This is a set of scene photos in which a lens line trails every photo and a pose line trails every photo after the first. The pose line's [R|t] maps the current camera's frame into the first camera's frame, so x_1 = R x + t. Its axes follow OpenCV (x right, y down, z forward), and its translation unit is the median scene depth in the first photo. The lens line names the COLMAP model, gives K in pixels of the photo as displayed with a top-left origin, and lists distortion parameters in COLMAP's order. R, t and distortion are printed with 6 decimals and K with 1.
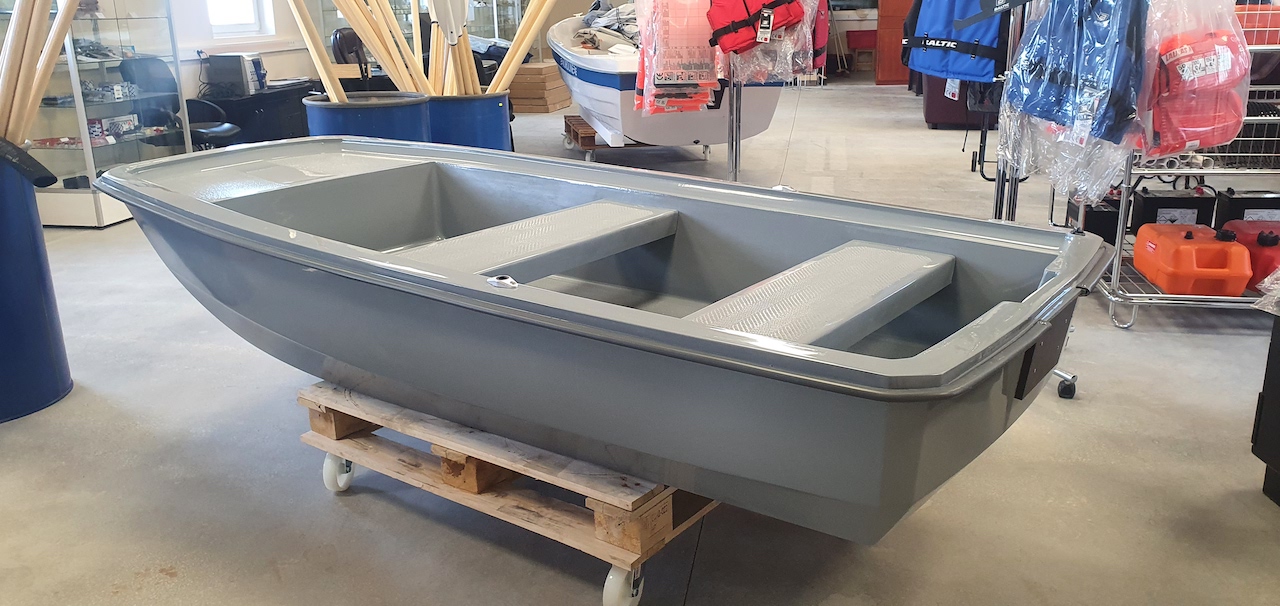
lens RADIAL K [[1009.7, 0, 640.0], [0, 1009.7, 303.0], [0, 0, 1]] dist [0.015287, -0.003175]
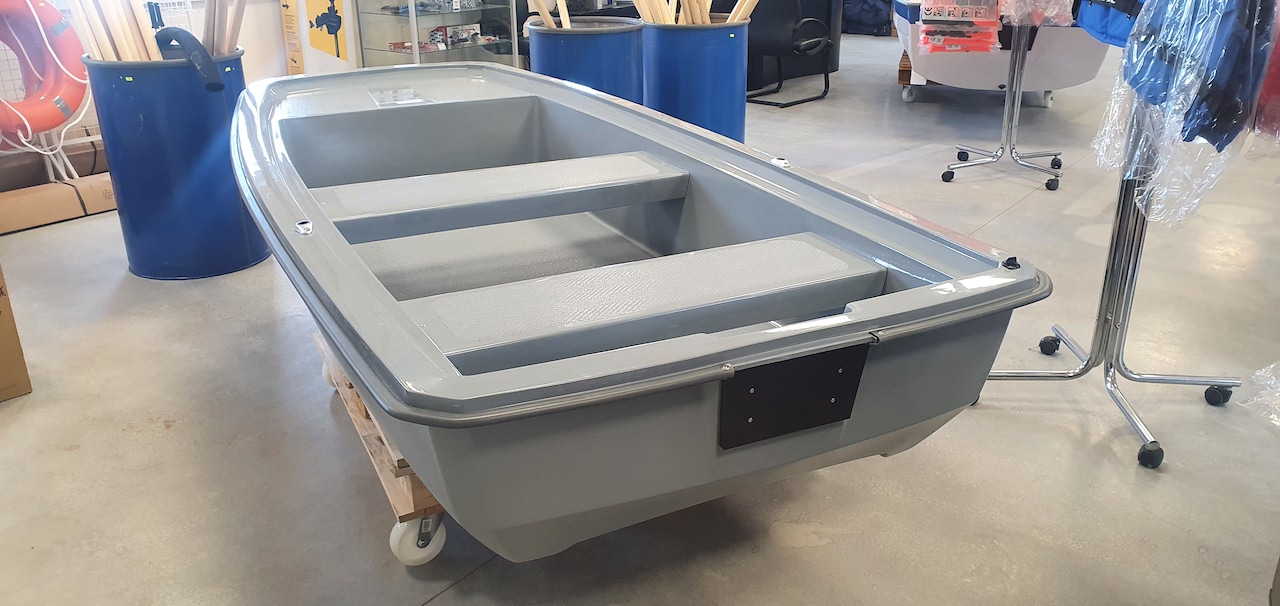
lens RADIAL K [[1009.7, 0, 640.0], [0, 1009.7, 303.0], [0, 0, 1]] dist [0.015287, -0.003175]
pose [[0.881892, 0.172169, -0.438889, 0.231323], [-0.133348, 0.984011, 0.118067, -0.041634], [0.452199, -0.045597, 0.890751, 0.073532]]
